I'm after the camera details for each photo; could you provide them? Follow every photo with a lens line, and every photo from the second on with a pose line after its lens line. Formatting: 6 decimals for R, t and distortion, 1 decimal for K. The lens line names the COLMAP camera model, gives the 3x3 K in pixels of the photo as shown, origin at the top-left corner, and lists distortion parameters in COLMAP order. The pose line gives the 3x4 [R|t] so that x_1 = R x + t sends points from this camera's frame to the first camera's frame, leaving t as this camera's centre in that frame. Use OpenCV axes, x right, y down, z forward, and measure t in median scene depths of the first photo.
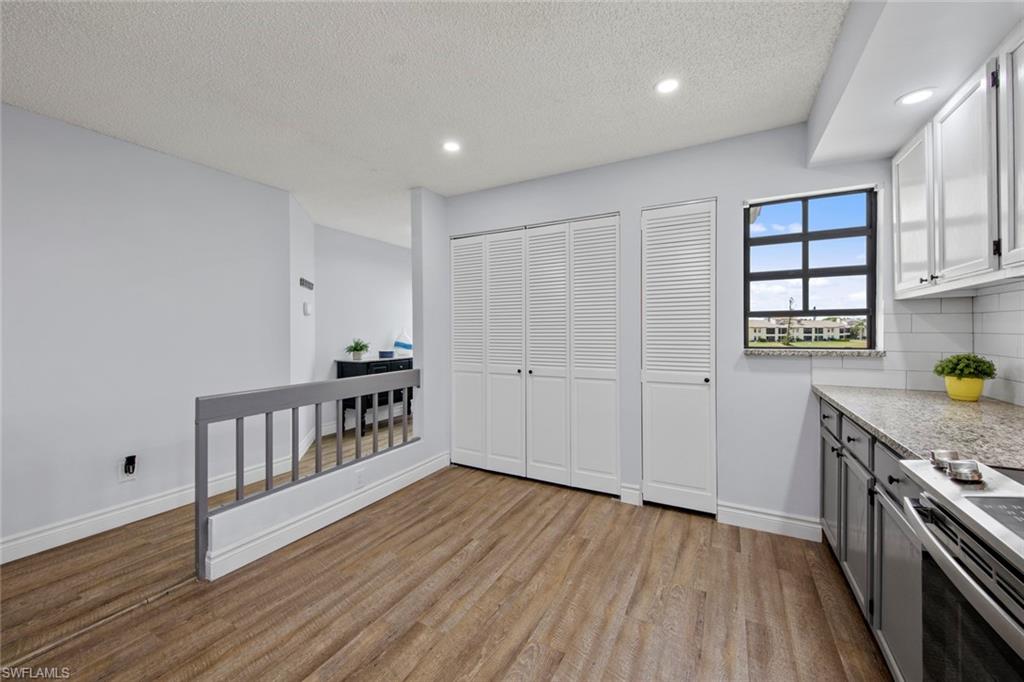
lens RADIAL K [[391.0, 0, 514.5], [0, 391.0, 333.4], [0, 0, 1]] dist [0.010965, -0.007760]
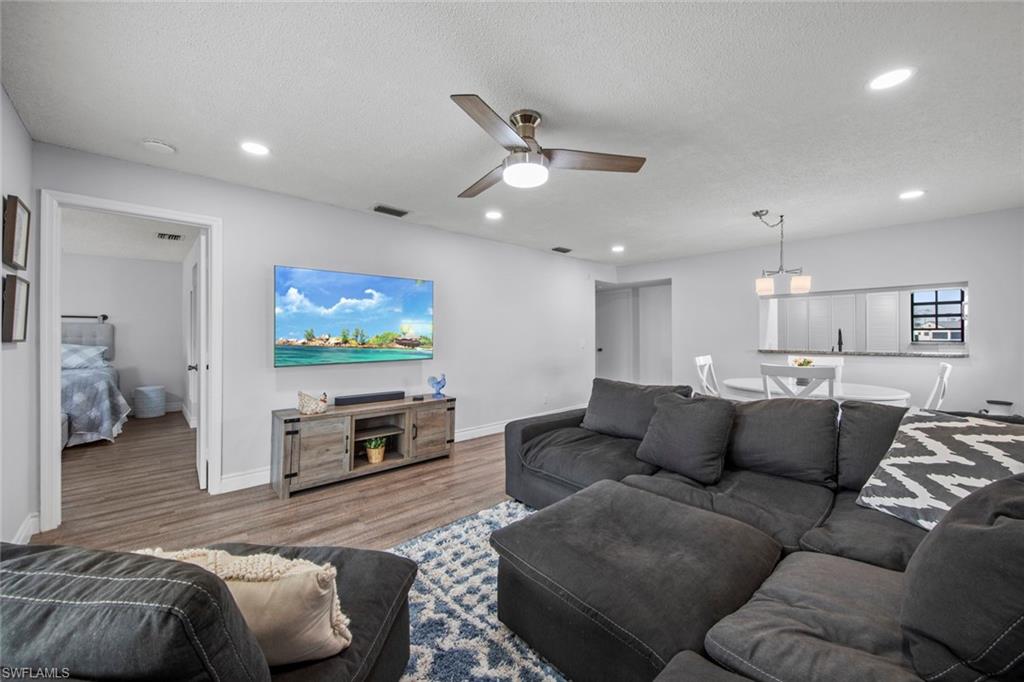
lens RADIAL K [[391.0, 0, 514.5], [0, 391.0, 333.4], [0, 0, 1]] dist [0.010965, -0.007760]
pose [[0.950715, -0.002712, -0.310053, -1.417763], [0.000355, 0.999971, -0.007658, -0.000420], [0.310065, 0.007171, 0.950688, -2.901690]]
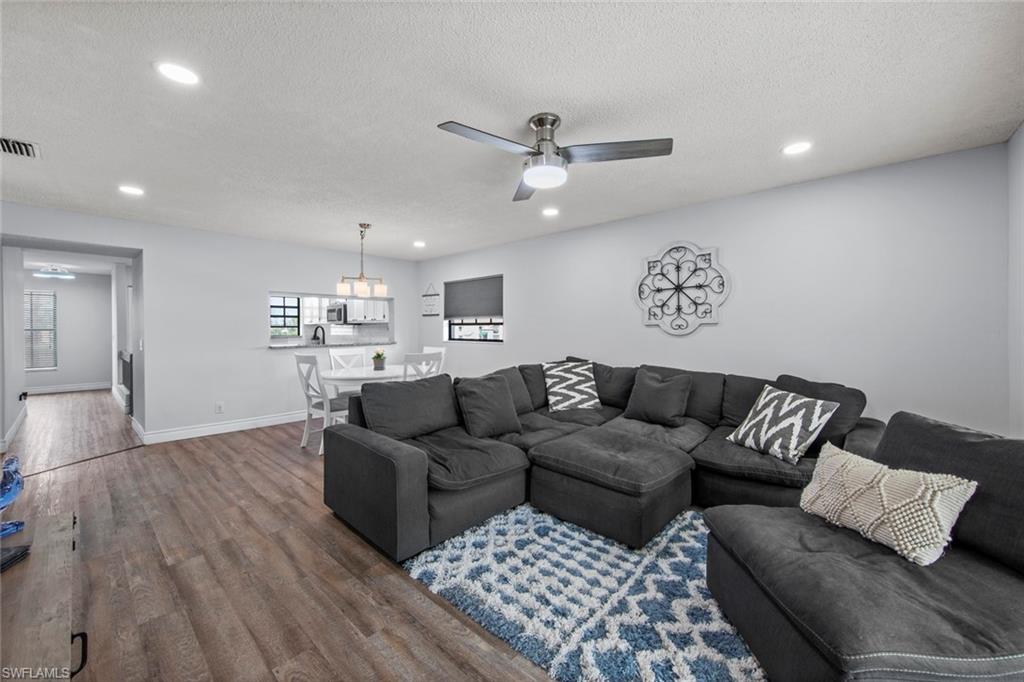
lens RADIAL K [[394.3, 0, 511.3], [0, 394.3, 327.5], [0, 0, 1]] dist [0.012706, -0.007959]
pose [[0.229169, 0.003099, 0.973382, -2.649852], [0.007839, 0.999957, -0.005029, -0.008619], [-0.973355, 0.008782, 0.229135, -2.152087]]
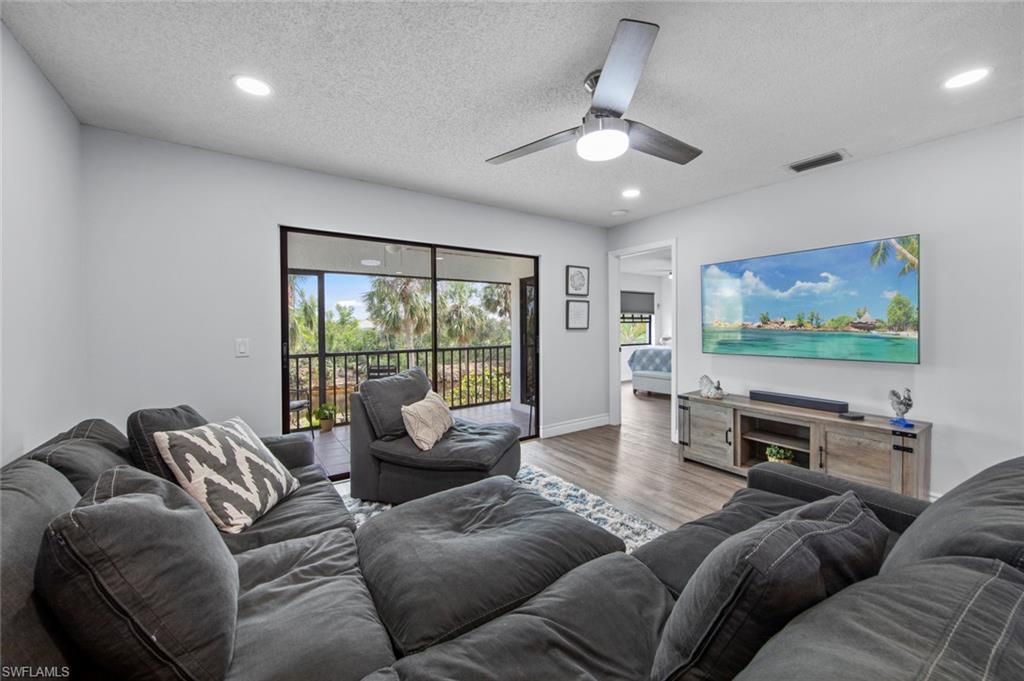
lens RADIAL K [[391.0, 0, 514.5], [0, 391.0, 332.9], [0, 0, 1]] dist [0.010965, -0.007760]
pose [[-0.444581, 0.017605, -0.895566, -0.855998], [0.002197, 0.999825, 0.018564, -0.005186], [0.895736, 0.006286, -0.444542, -1.809201]]
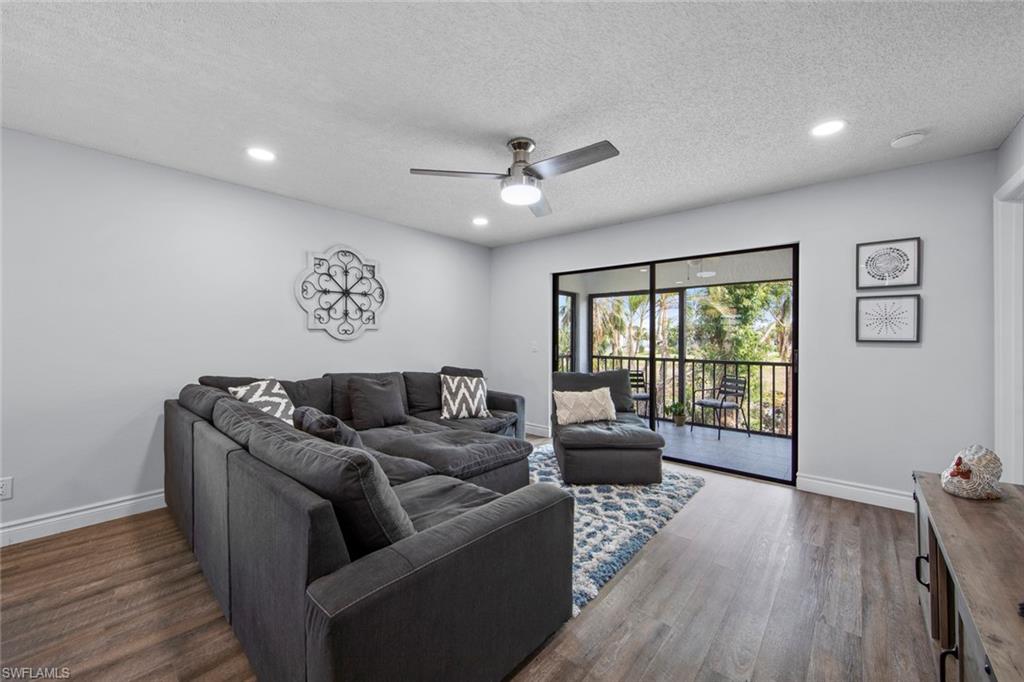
lens RADIAL K [[392.8, 0, 518.7], [0, 392.8, 338.0], [0, 0, 1]] dist [0.001275, 0.000087]
pose [[-0.980704, -0.006384, 0.195396, -1.884599], [-0.004516, 0.999940, 0.010005, -0.007835], [-0.195448, 0.008929, -0.980673, -0.971042]]
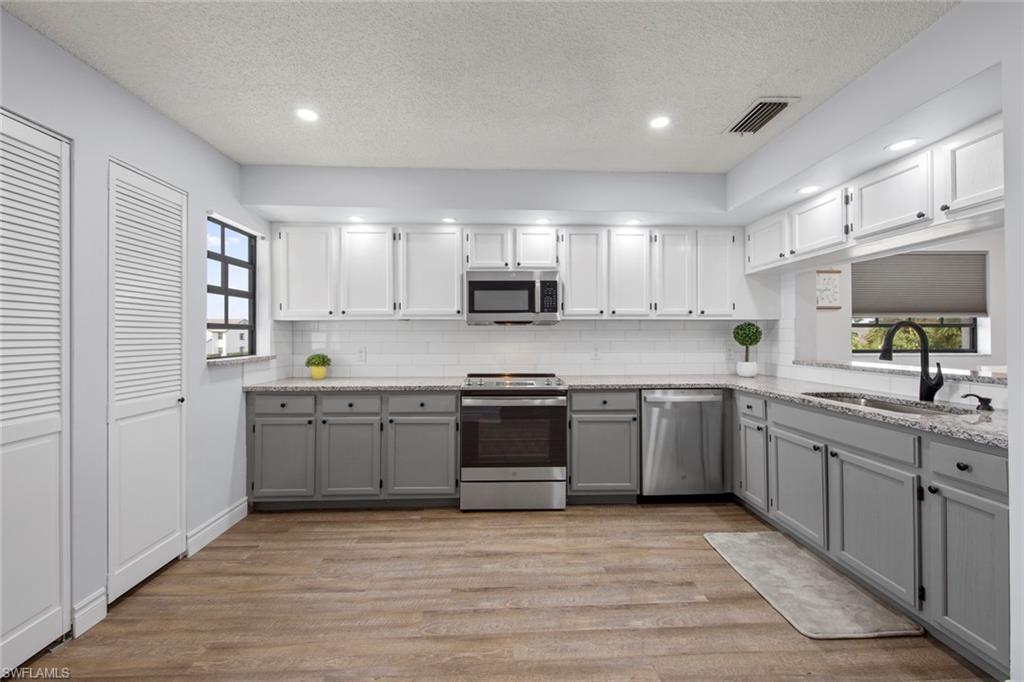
lens RADIAL K [[391.0, 0, 514.5], [0, 391.0, 333.4], [0, 0, 1]] dist [0.010965, -0.007760]
pose [[-0.512318, 0.010302, 0.858734, -0.700326], [0.008529, 0.999940, -0.006907, -0.016441], [-0.858753, 0.003786, -0.512375, 0.912339]]
